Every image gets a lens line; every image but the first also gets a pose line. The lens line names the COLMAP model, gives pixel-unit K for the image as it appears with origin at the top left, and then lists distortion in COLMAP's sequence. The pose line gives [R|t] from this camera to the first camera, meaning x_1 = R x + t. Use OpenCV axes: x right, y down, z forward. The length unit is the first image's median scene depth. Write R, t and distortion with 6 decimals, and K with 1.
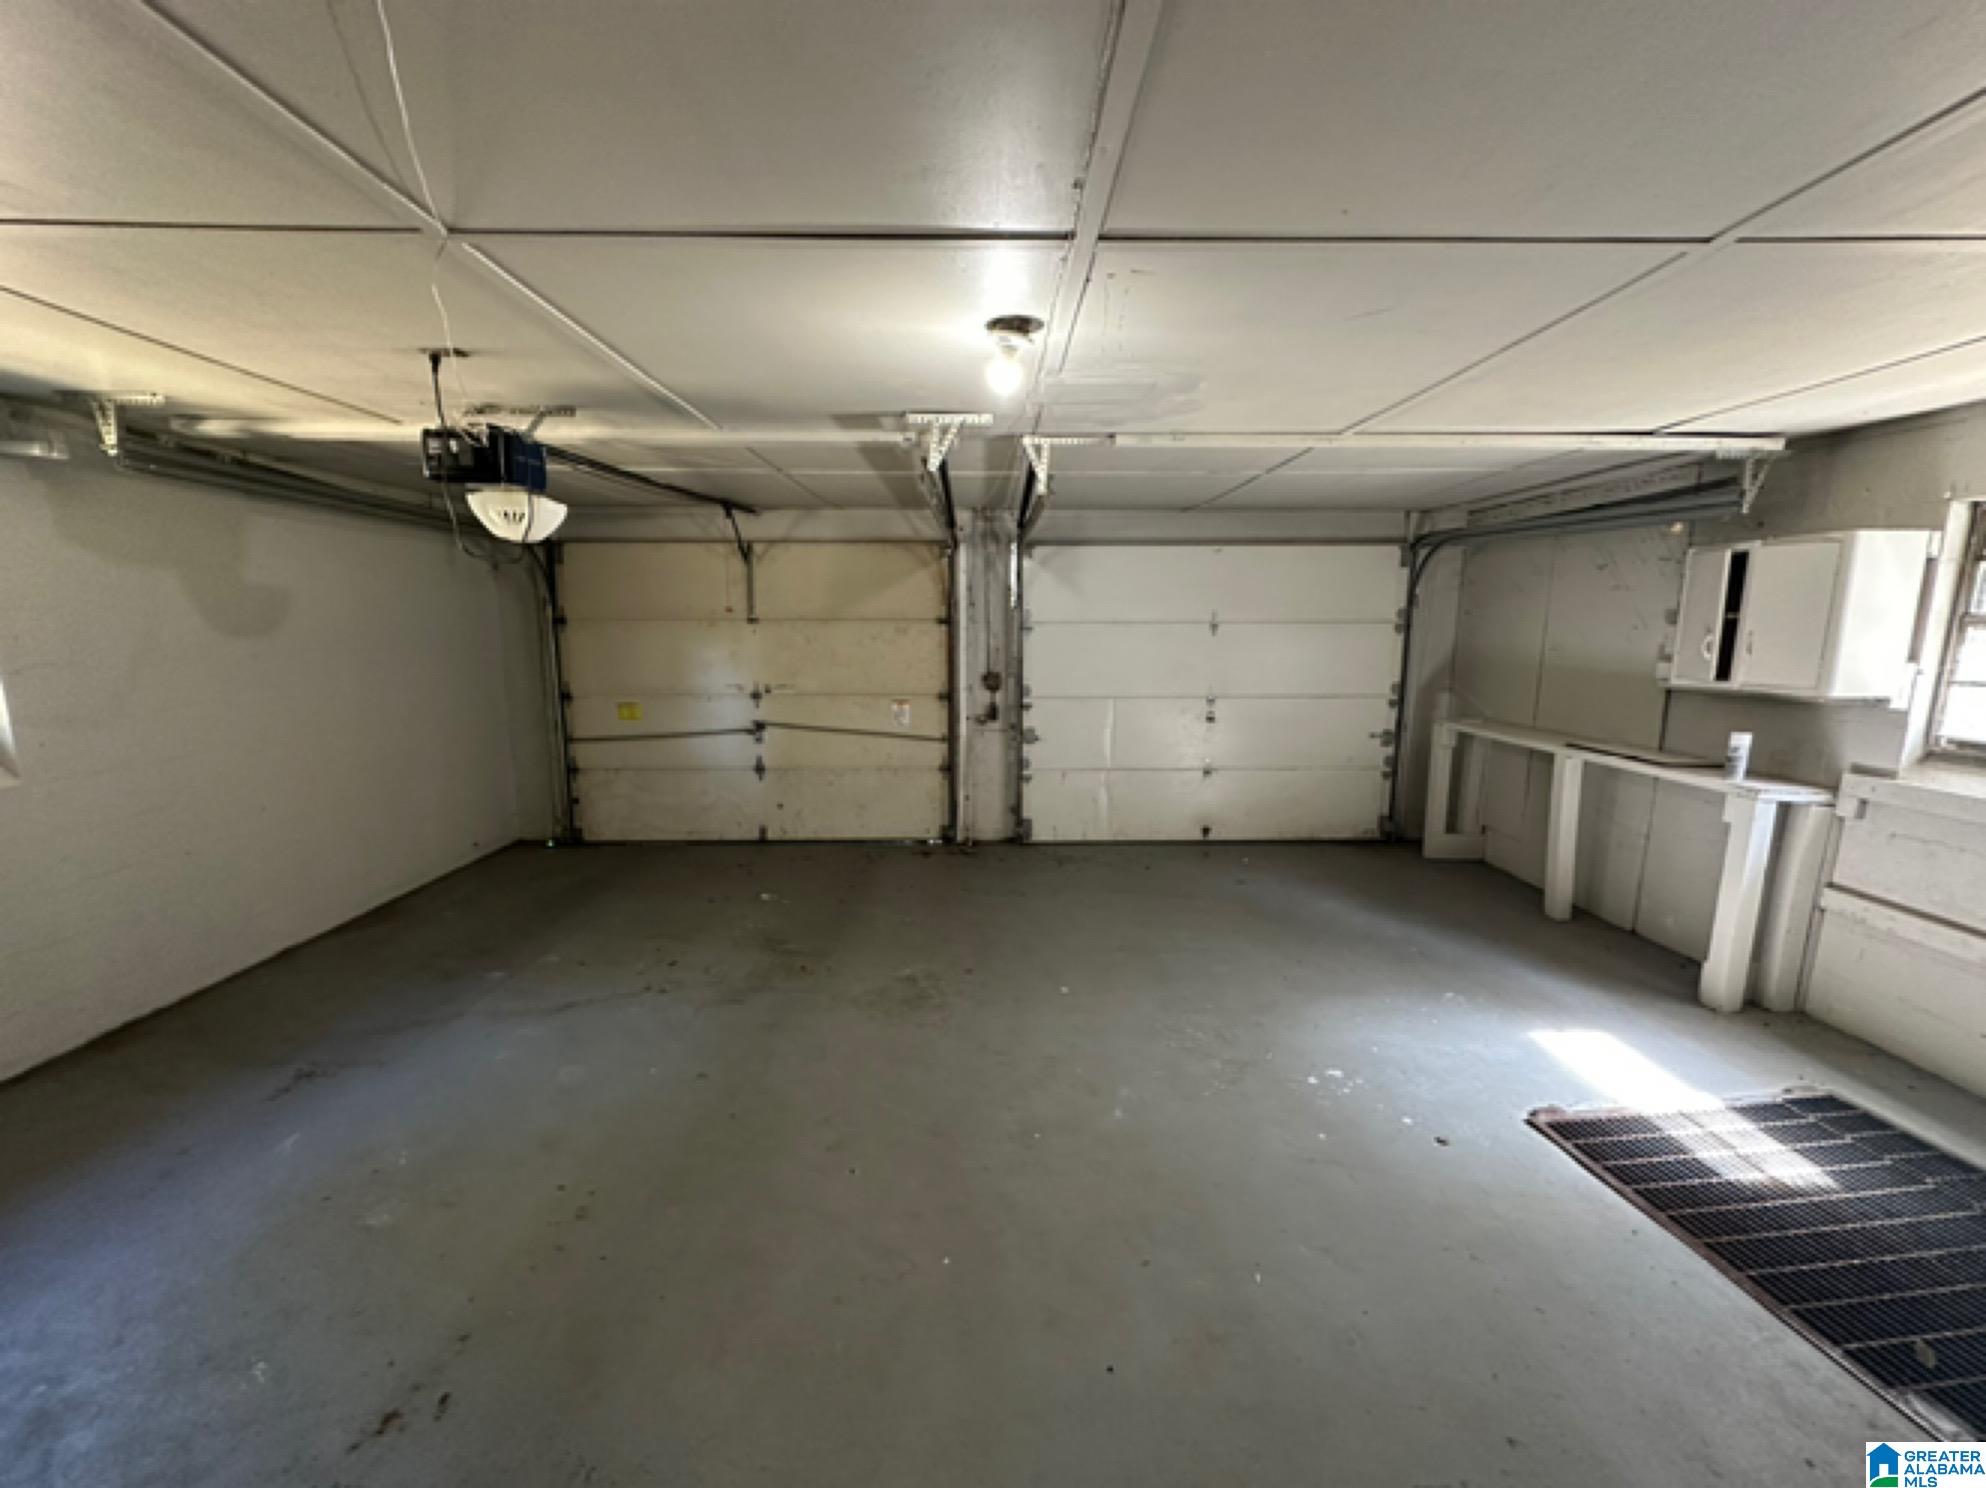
lens RADIAL K [[805.8, 0, 993.6], [0, 805.8, 749.0], [0, 0, 1]] dist [-0.001693, -0.000149]
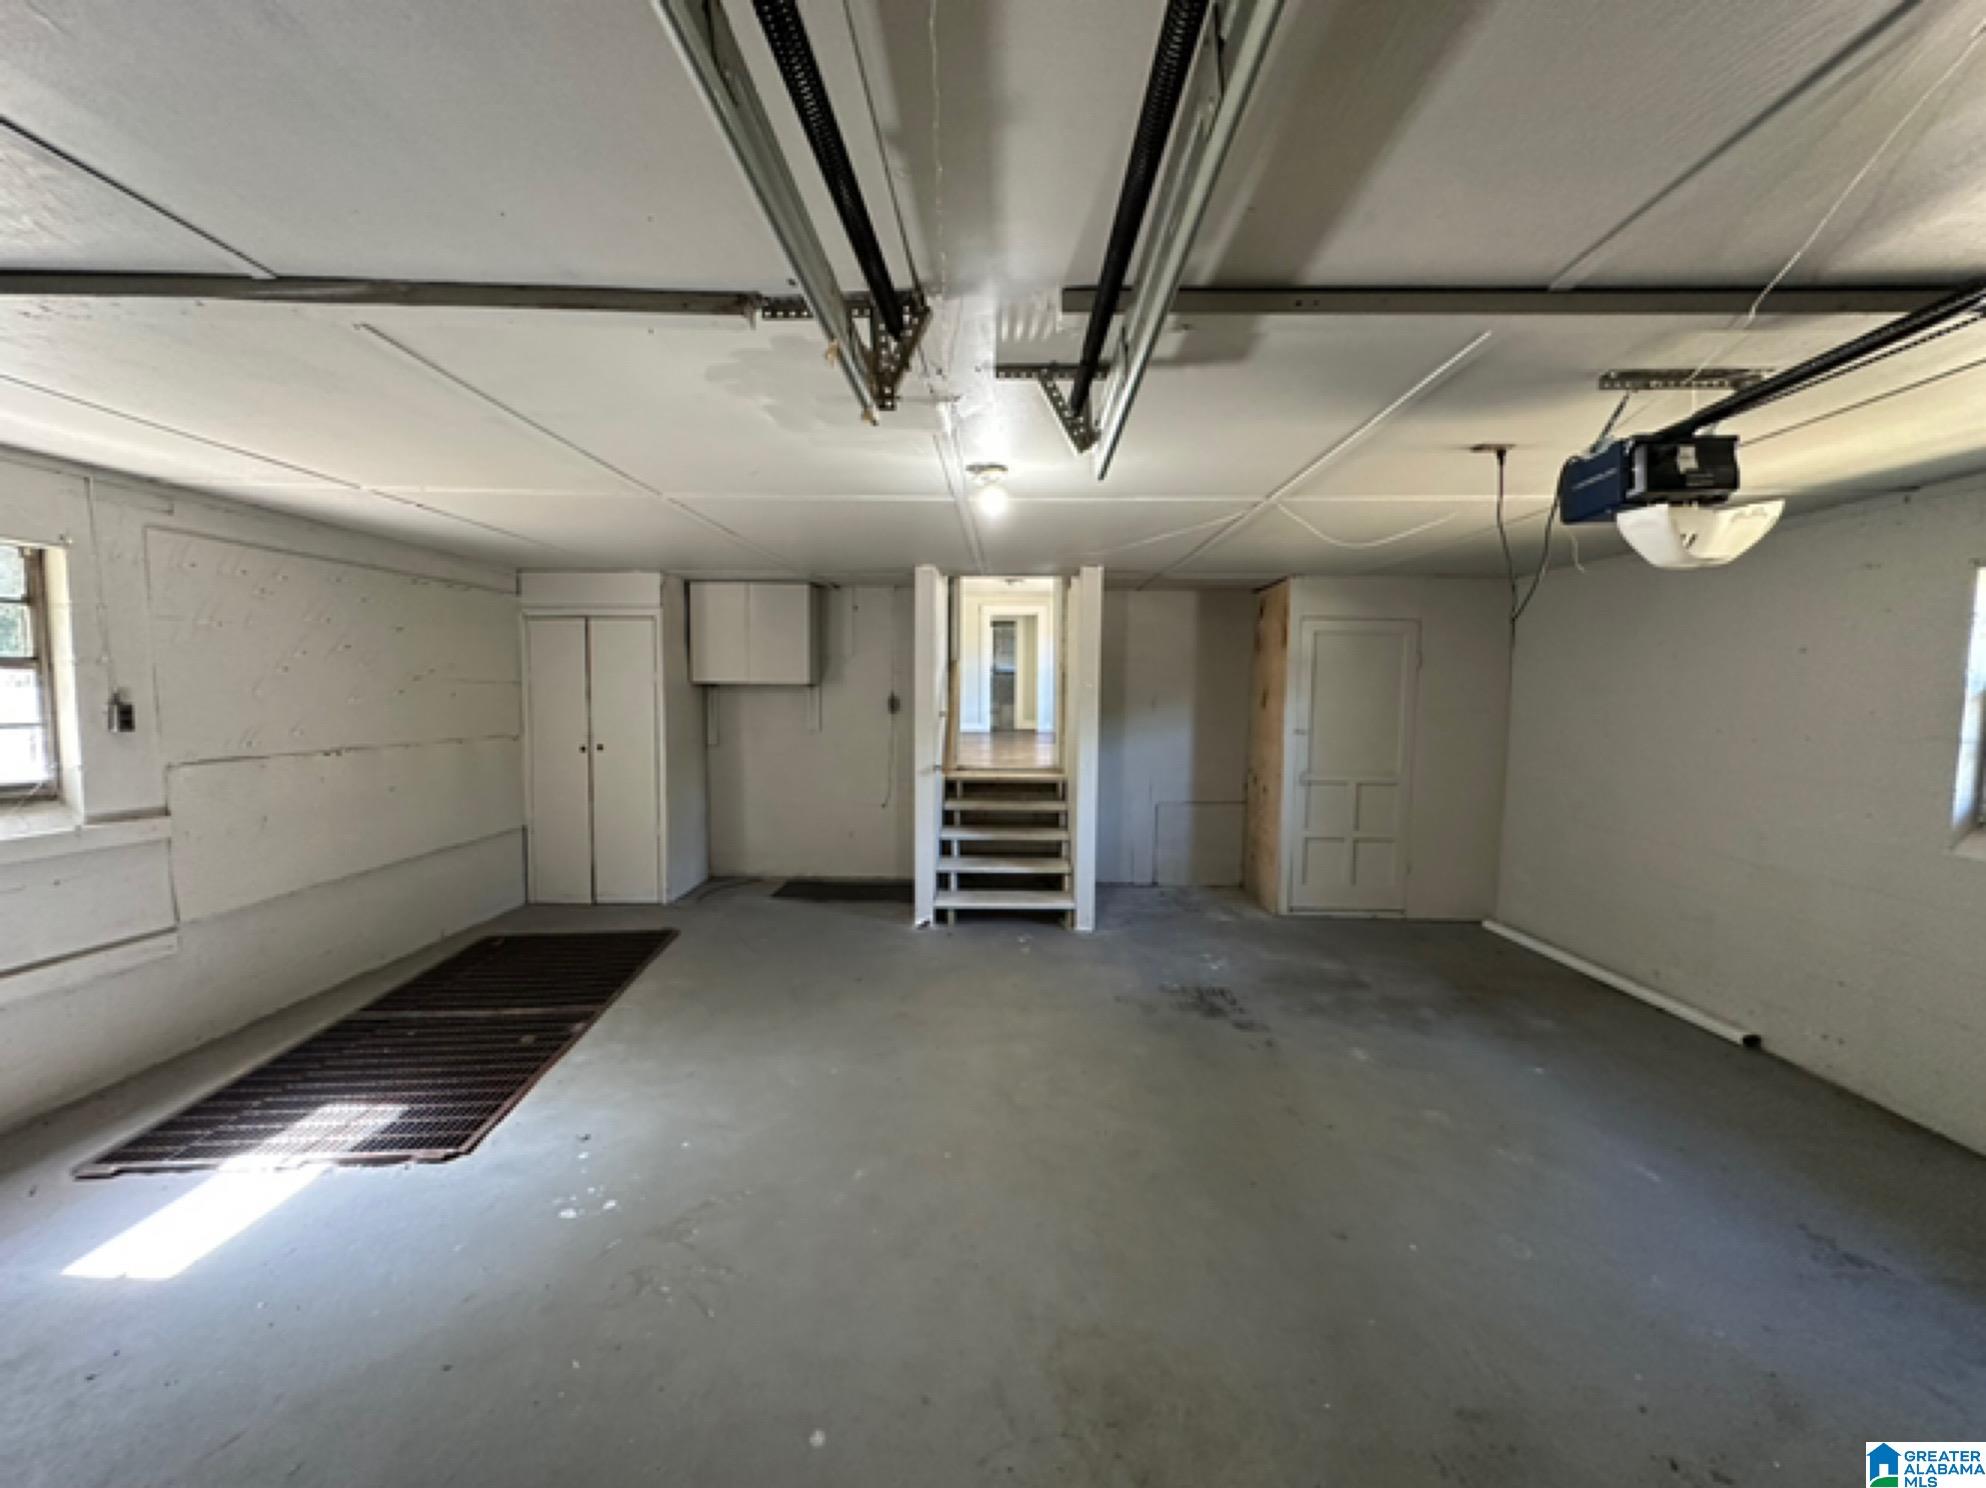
lens RADIAL K [[805.8, 0, 993.1], [0, 805.8, 748.6], [0, 0, 1]] dist [-0.001693, -0.000149]
pose [[-0.999181, -0.019560, 0.035420, -0.033249], [-0.010690, 0.971898, 0.235158, -0.290794], [-0.039025, 0.234587, -0.971312, 1.880708]]
